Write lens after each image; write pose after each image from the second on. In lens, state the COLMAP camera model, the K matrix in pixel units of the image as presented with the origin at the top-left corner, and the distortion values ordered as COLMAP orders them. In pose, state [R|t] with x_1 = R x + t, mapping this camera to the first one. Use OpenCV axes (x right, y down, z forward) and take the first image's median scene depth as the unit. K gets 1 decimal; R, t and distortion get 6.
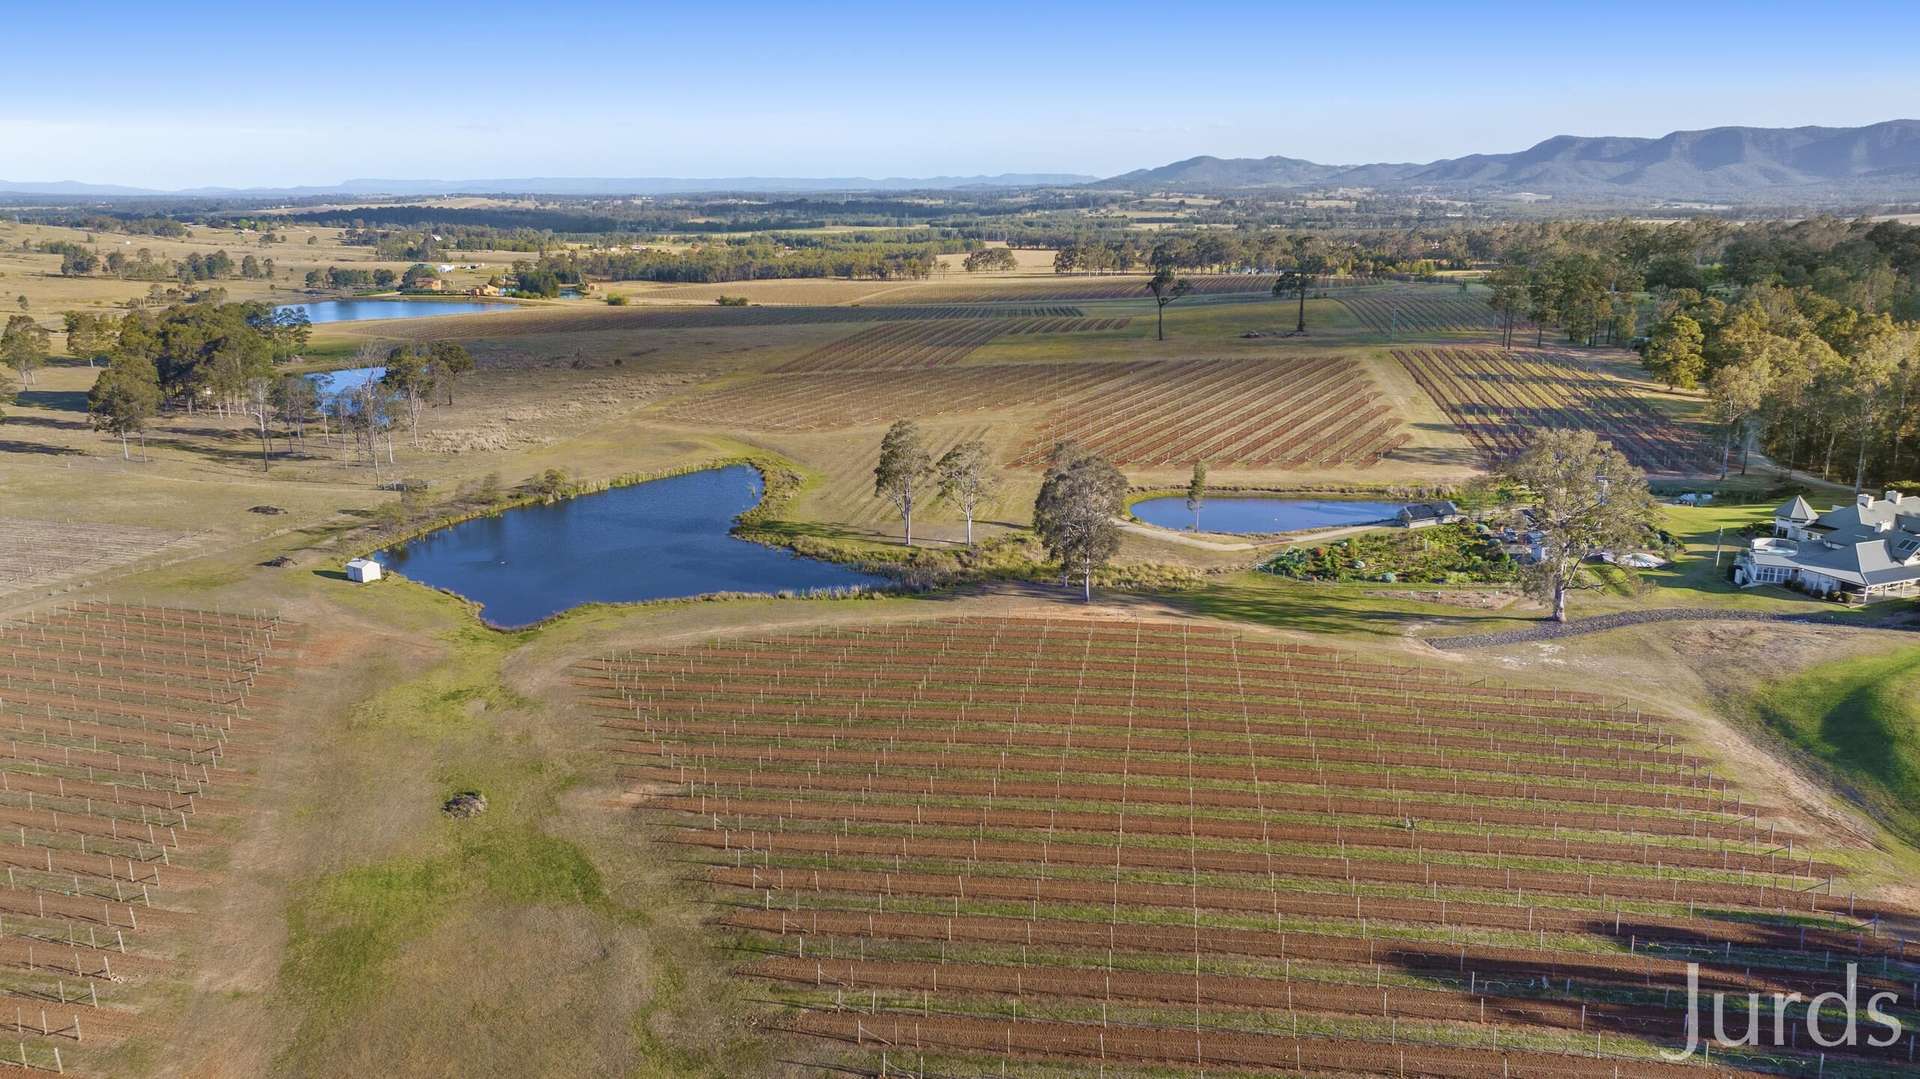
lens RADIAL K [[1357.6, 0, 952.1], [0, 1357.6, 522.3], [0, 0, 1]] dist [-0.026271, 0.023089]
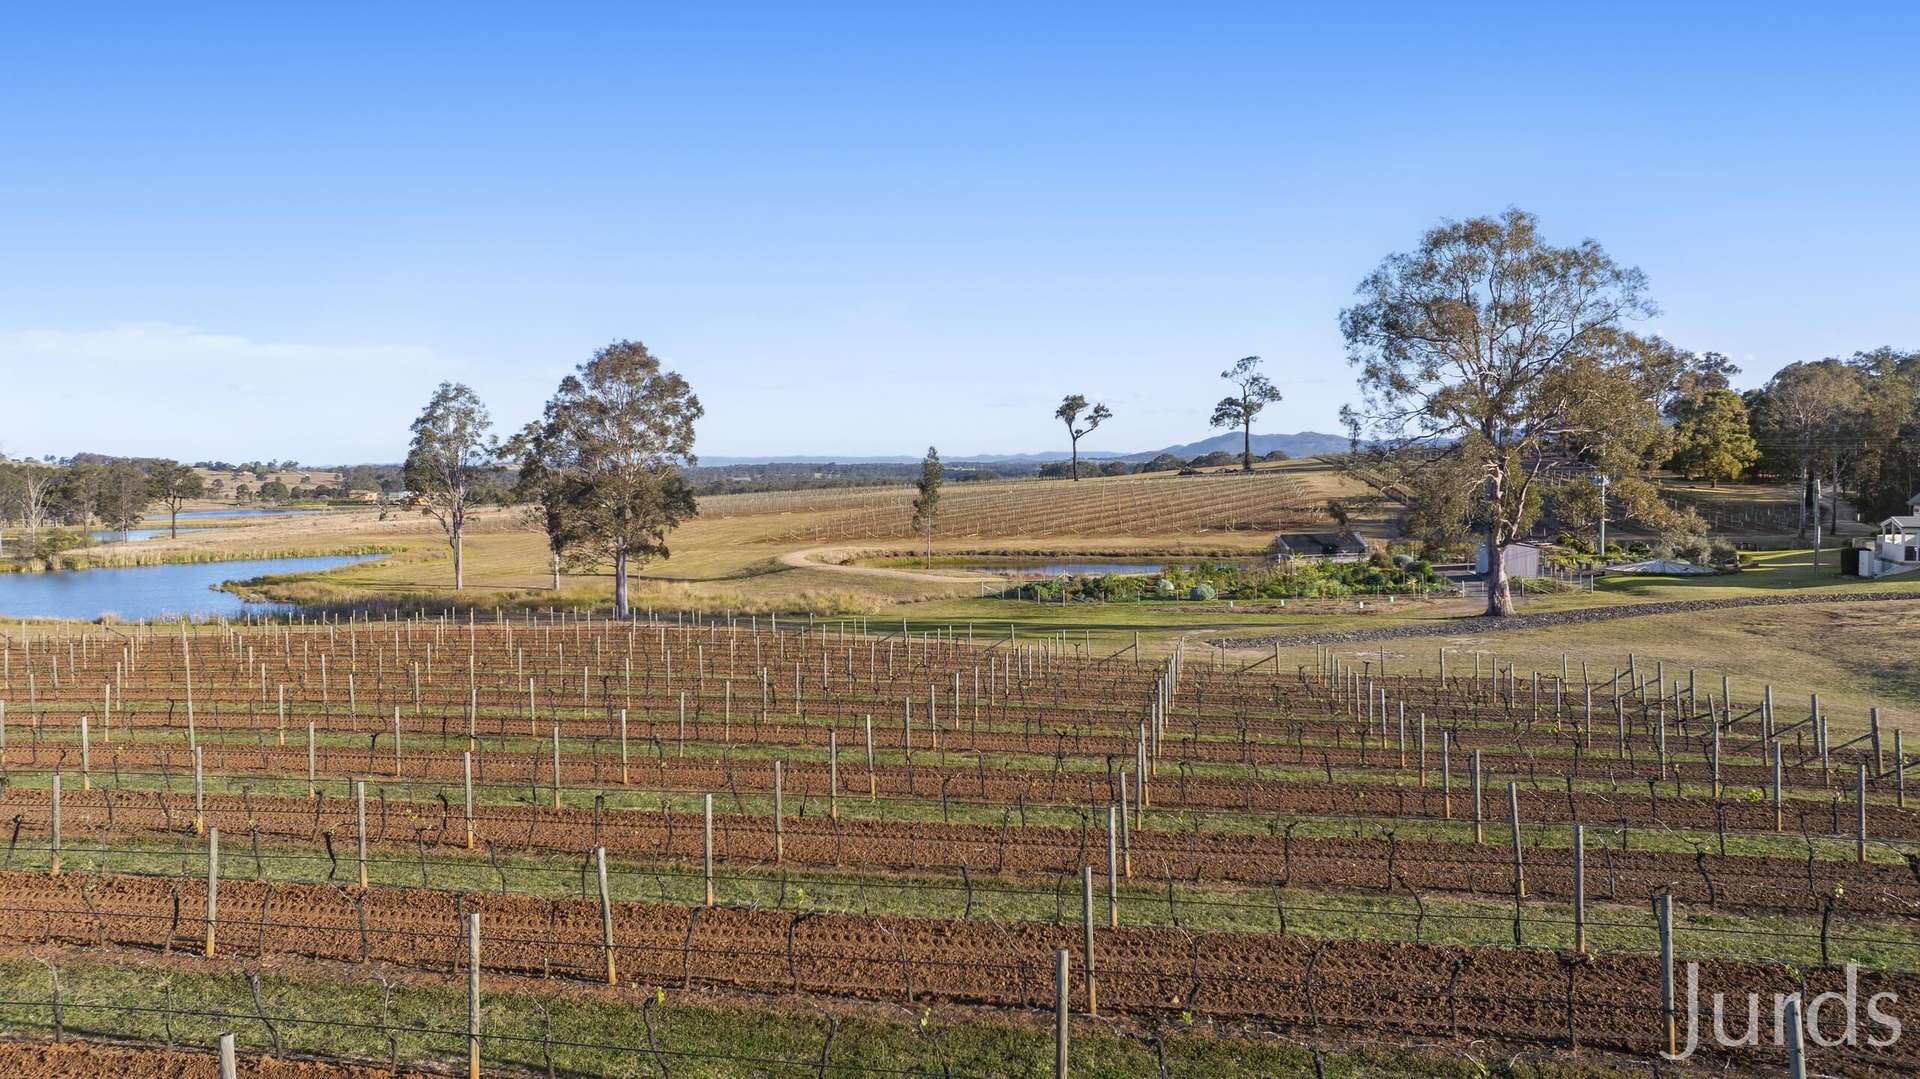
lens RADIAL K [[1357.6, 0, 965.5], [0, 1357.6, 549.9], [0, 0, 1]] dist [-0.026271, 0.023089]
pose [[0.999718, 0.006732, -0.022752, 0.241123], [-0.010748, 0.983368, -0.181304, 0.123645], [0.021153, 0.181497, 0.983164, 0.464739]]
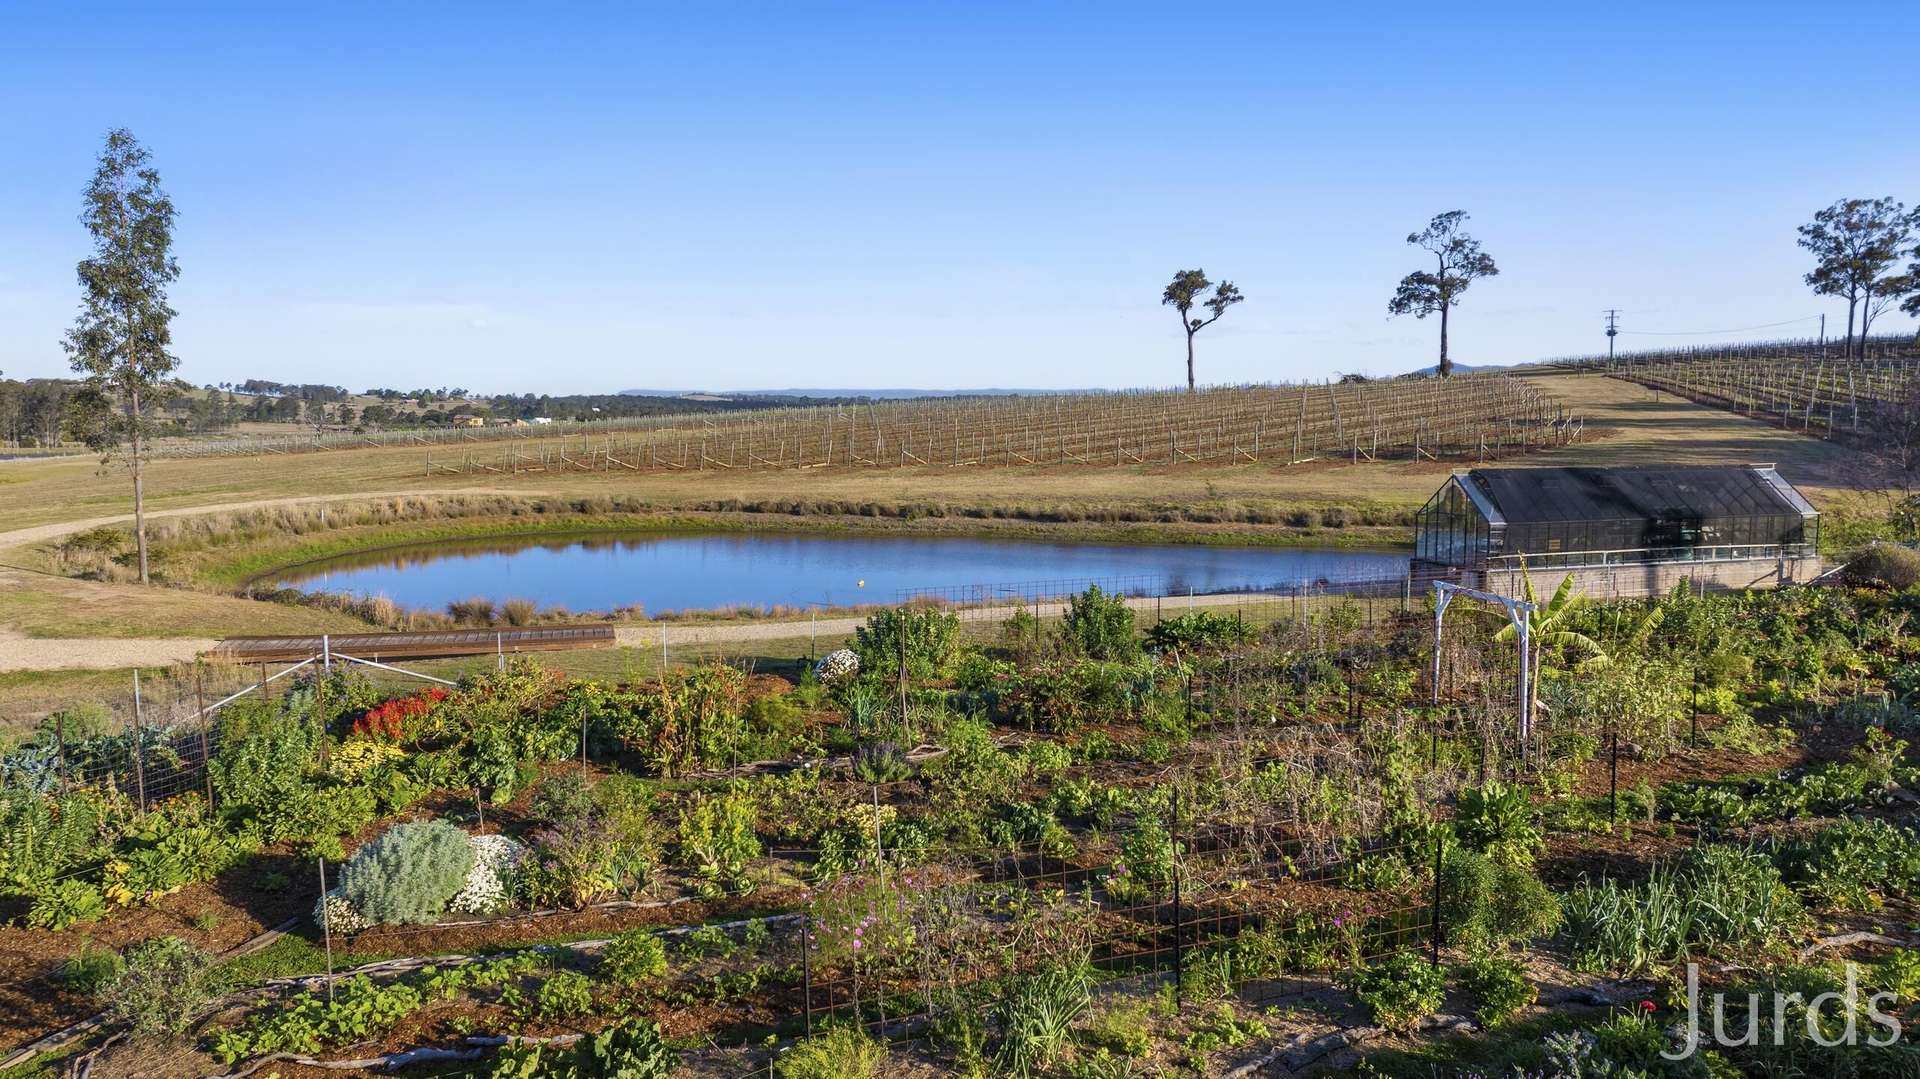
lens RADIAL K [[1357.6, 0, 964.0], [0, 1357.6, 545.0], [0, 0, 1]] dist [-0.026271, 0.023089]
pose [[0.985909, 0.025028, -0.165400, 0.352601], [-0.047310, 0.990096, -0.132182, 0.022973], [0.160454, 0.138144, 0.977328, 0.975068]]
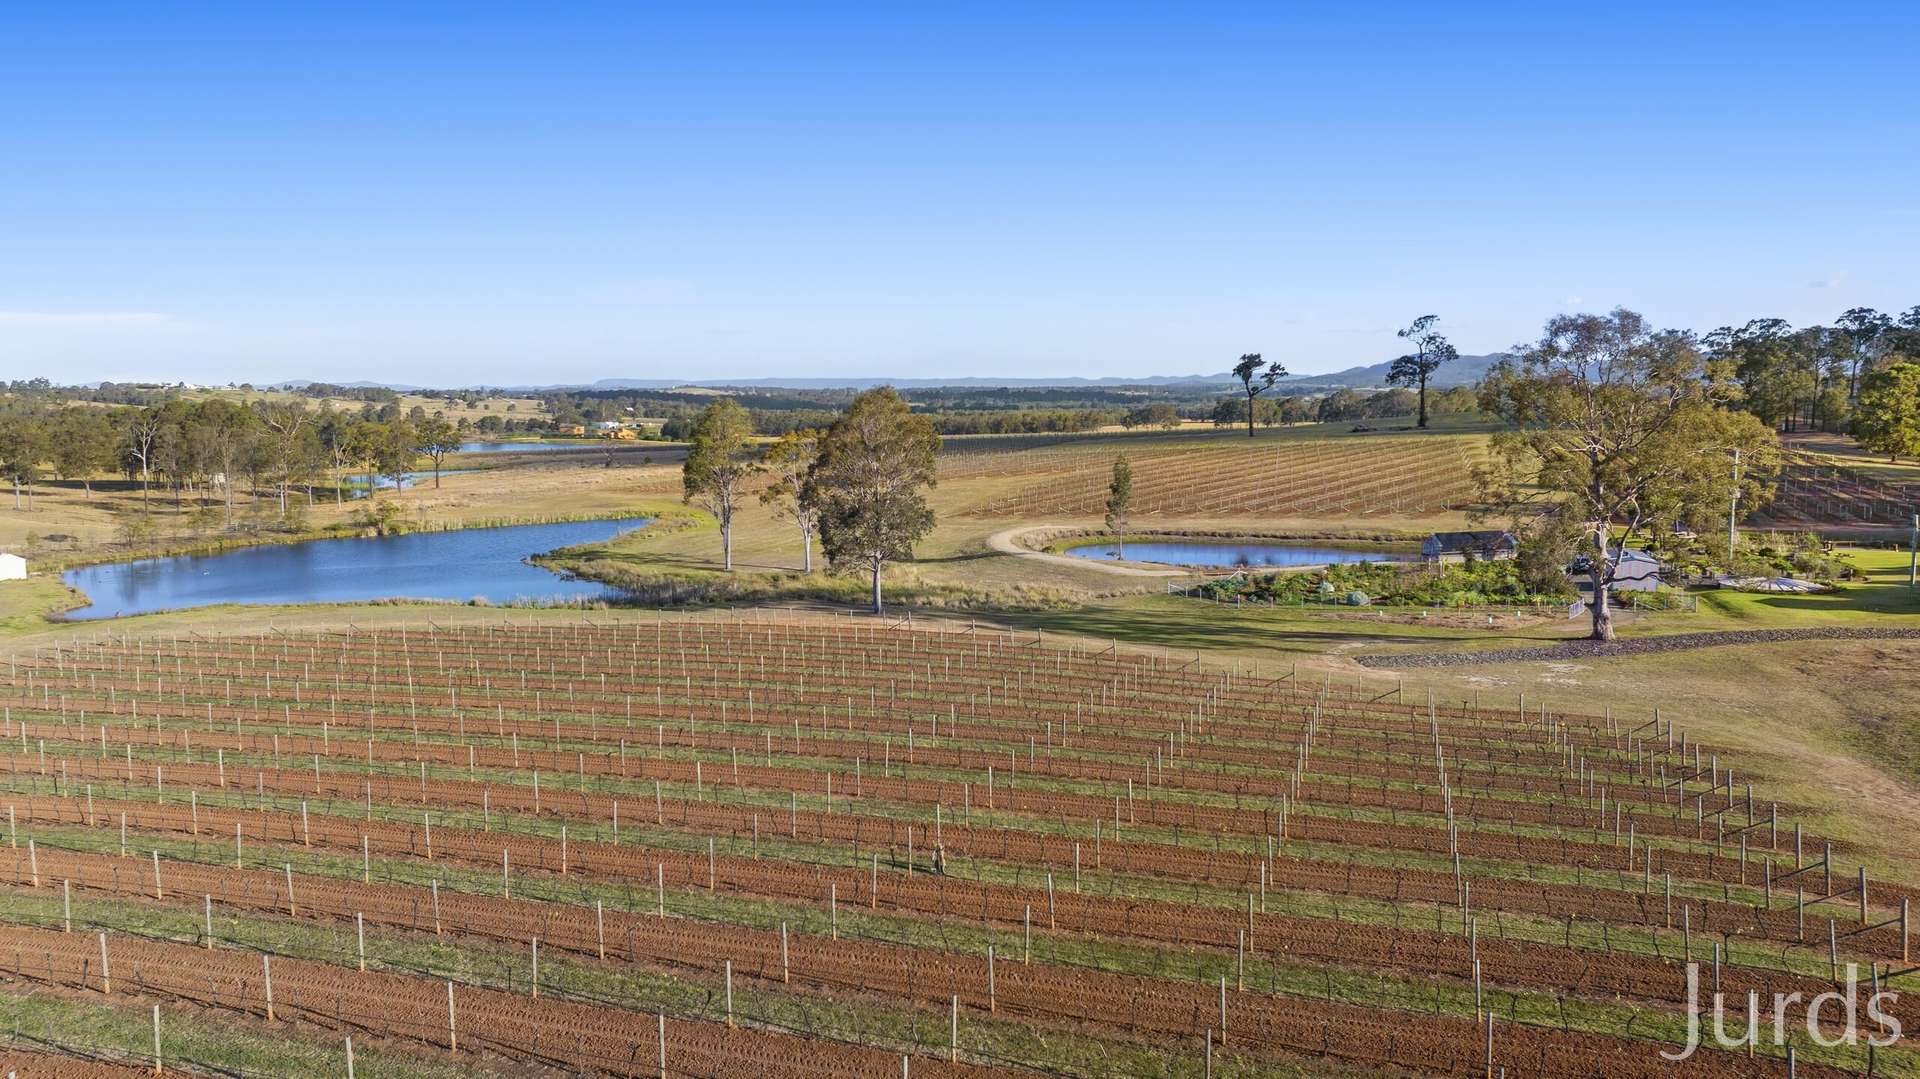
lens RADIAL K [[1357.6, 0, 955.8], [0, 1357.6, 546.8], [0, 0, 1]] dist [-0.026271, 0.023089]
pose [[0.987915, 0.022319, -0.153383, 0.233324], [-0.041521, 0.991519, -0.123154, 0.103697], [0.149334, 0.128035, 0.980462, 0.340624]]
